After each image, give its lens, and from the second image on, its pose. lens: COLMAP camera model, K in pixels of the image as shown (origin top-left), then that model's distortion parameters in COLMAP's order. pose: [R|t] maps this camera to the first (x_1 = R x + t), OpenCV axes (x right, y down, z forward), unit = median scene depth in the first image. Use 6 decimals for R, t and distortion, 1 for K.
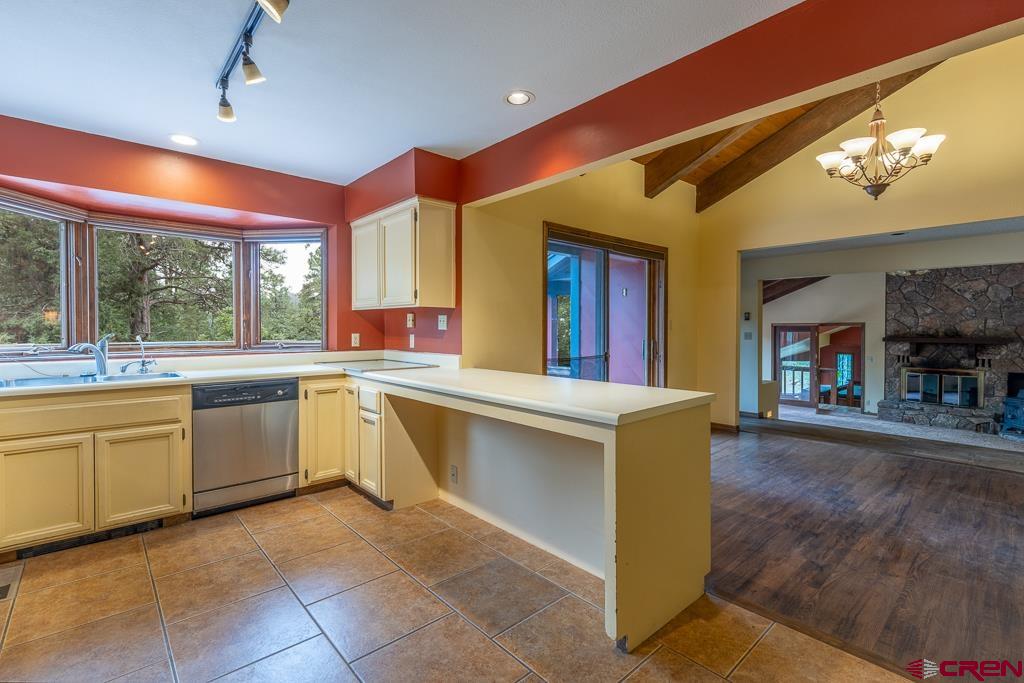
lens RADIAL K [[467.7, 0, 508.3], [0, 467.7, 335.3], [0, 0, 1]] dist [0.002004, -0.000059]
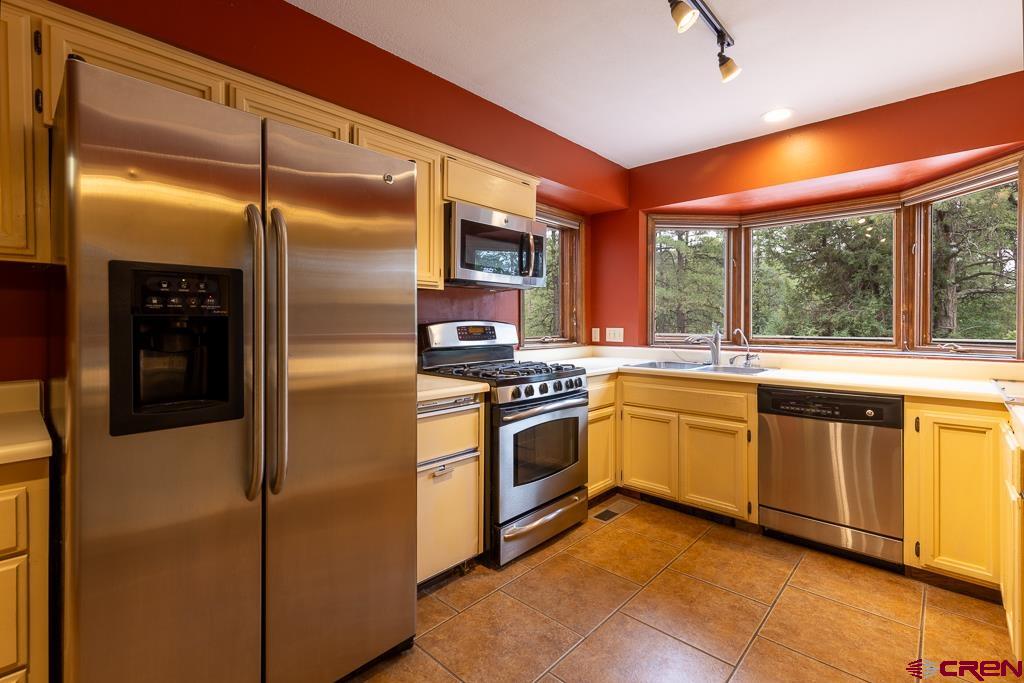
lens RADIAL K [[467.7, 0, 517.4], [0, 467.7, 324.2], [0, 0, 1]] dist [0.002004, -0.000059]
pose [[0.094859, 0.003482, -0.995485, 0.174554], [-0.016885, 0.999856, 0.001888, -0.003829], [0.995347, 0.016629, 0.094904, 0.437250]]
